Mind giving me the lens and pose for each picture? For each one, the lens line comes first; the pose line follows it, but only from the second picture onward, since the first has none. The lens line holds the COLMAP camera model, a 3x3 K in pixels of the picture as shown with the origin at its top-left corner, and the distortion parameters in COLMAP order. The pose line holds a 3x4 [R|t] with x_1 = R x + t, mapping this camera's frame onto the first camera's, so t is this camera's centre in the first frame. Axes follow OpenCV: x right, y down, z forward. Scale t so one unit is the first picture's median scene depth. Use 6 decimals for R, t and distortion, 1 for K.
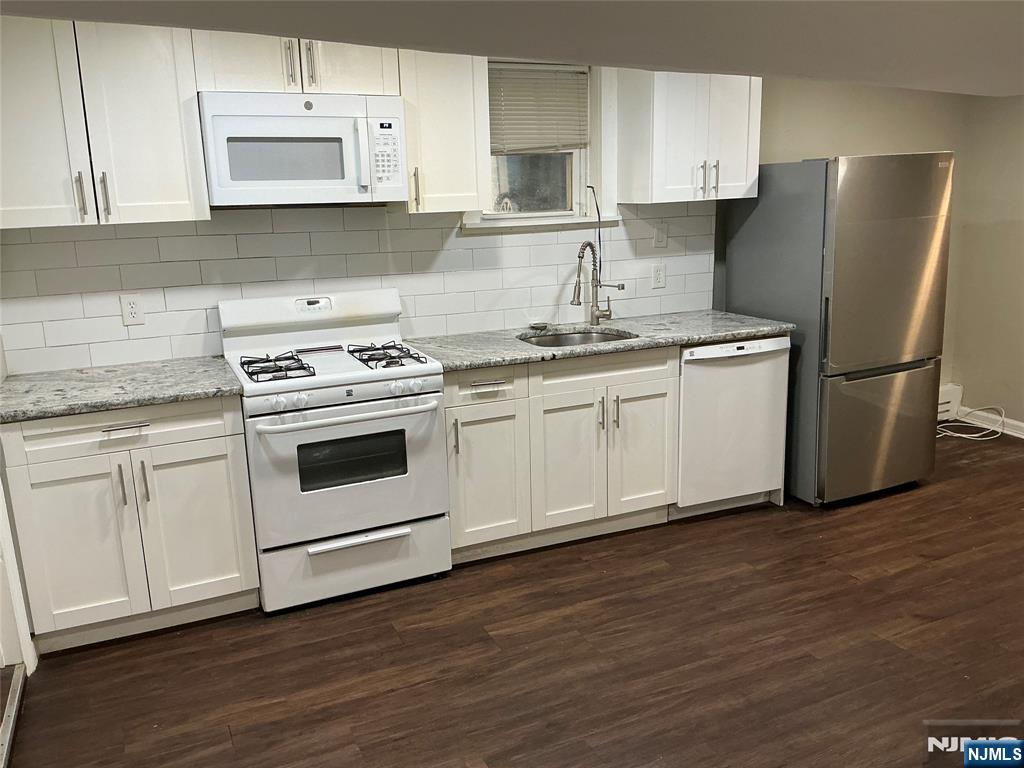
lens RADIAL K [[856.1, 0, 512.0], [0, 856.1, 384.0], [0, 0, 1]] dist [0.153720, -0.305628]
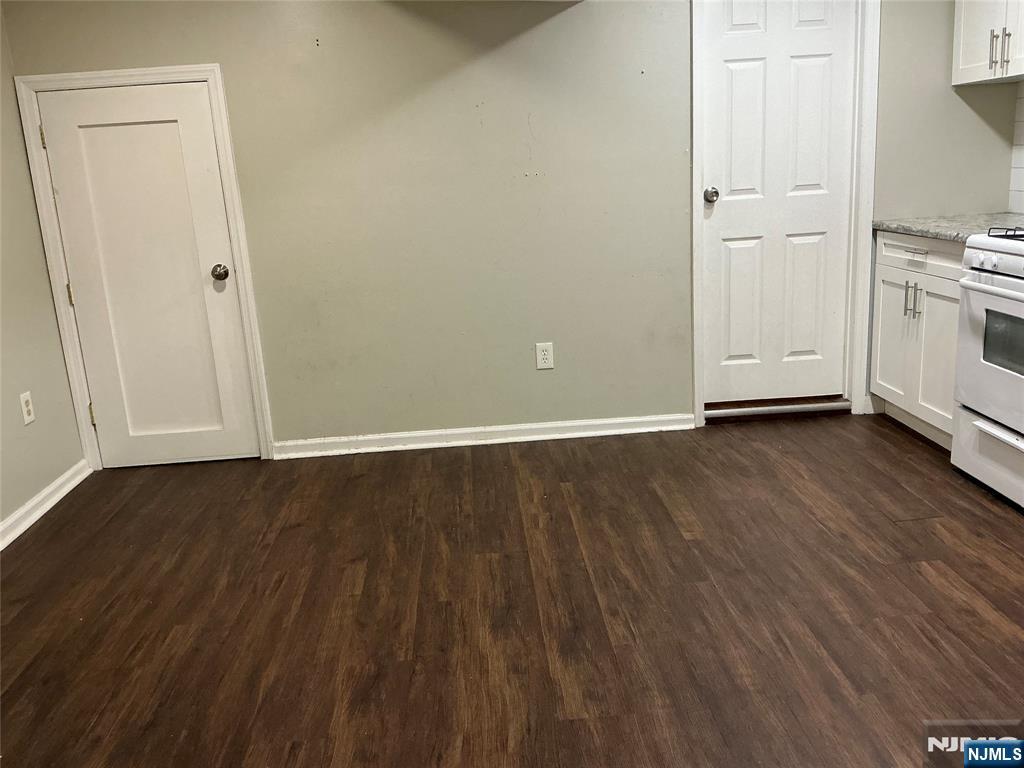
lens RADIAL K [[856.1, 0, 512.0], [0, 856.1, 384.0], [0, 0, 1]] dist [0.153720, -0.305628]
pose [[-0.365060, 0.276587, -0.888949, 0.770403], [-0.145241, 0.926238, 0.347834, -0.104259], [0.919585, 0.256092, -0.297960, 0.774258]]
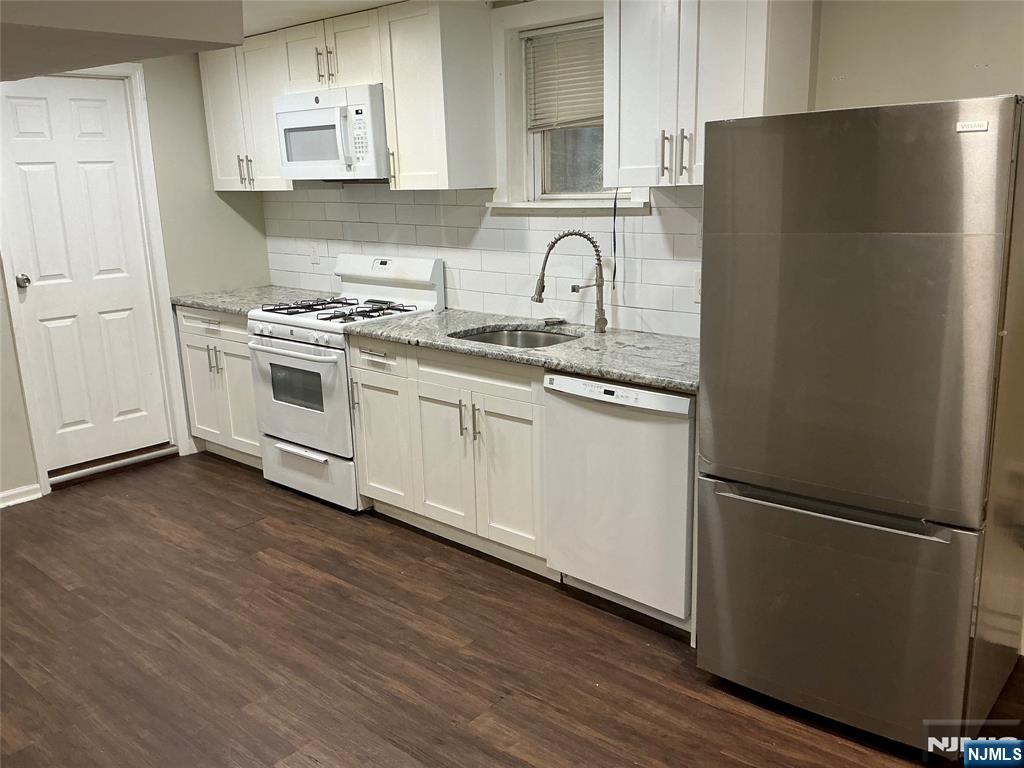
lens RADIAL K [[856.1, 0, 512.0], [0, 856.1, 384.0], [0, 0, 1]] dist [0.153720, -0.305628]
pose [[0.399794, 0.231920, -0.886779, 1.015207], [-0.193466, 0.967016, 0.165682, -0.177602], [0.895955, 0.105323, 0.431476, 0.715415]]
